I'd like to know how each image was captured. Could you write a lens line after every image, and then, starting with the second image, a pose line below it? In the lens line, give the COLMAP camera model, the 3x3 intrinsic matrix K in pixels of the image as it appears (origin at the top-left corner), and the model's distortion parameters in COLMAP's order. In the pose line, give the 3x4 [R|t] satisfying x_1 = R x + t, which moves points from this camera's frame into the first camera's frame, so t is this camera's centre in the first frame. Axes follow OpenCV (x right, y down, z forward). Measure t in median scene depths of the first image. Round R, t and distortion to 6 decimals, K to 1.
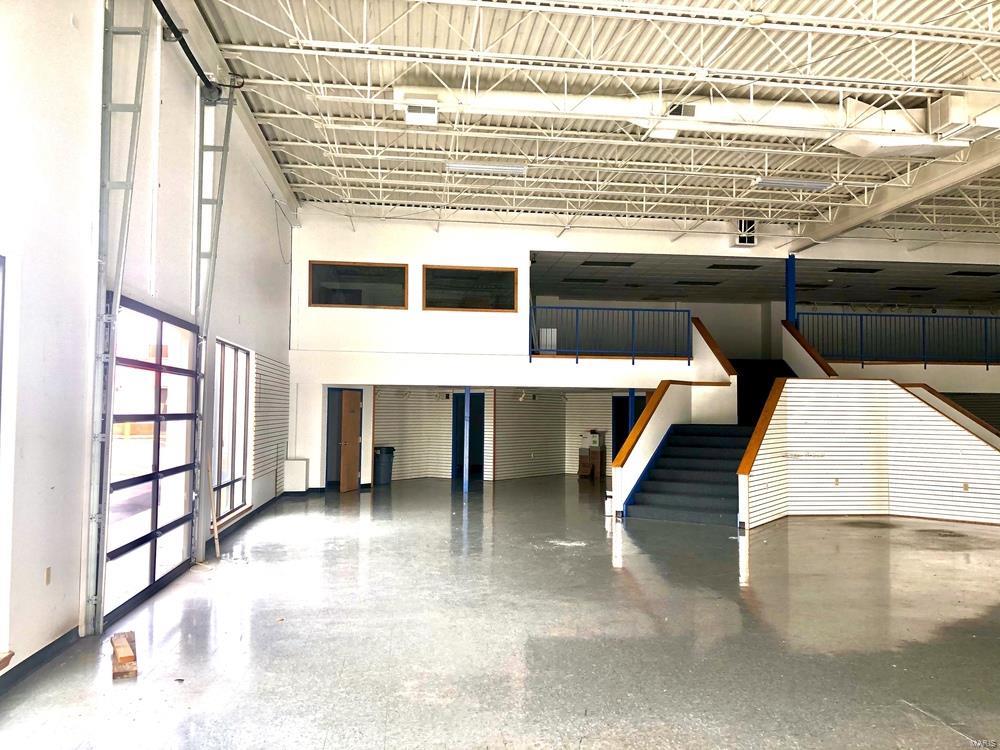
lens RADIAL K [[824.8, 0, 500.3], [0, 824.8, 377.1], [0, 0, 1]] dist [0.044600, -0.026237]
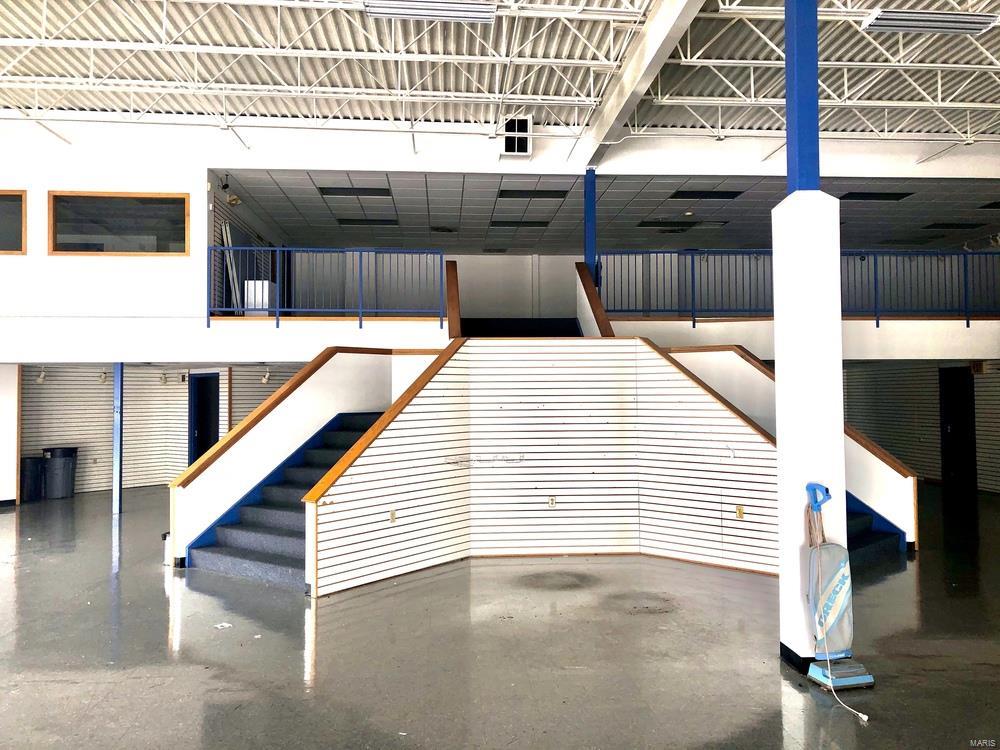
lens RADIAL K [[824.8, 0, 503.3], [0, 824.8, 368.0], [0, 0, 1]] dist [0.044600, -0.026237]
pose [[0.998763, -0.016753, -0.046820, 0.324428], [0.017208, 0.999808, 0.009329, 0.015062], [0.046655, -0.010123, 0.998860, 0.306402]]
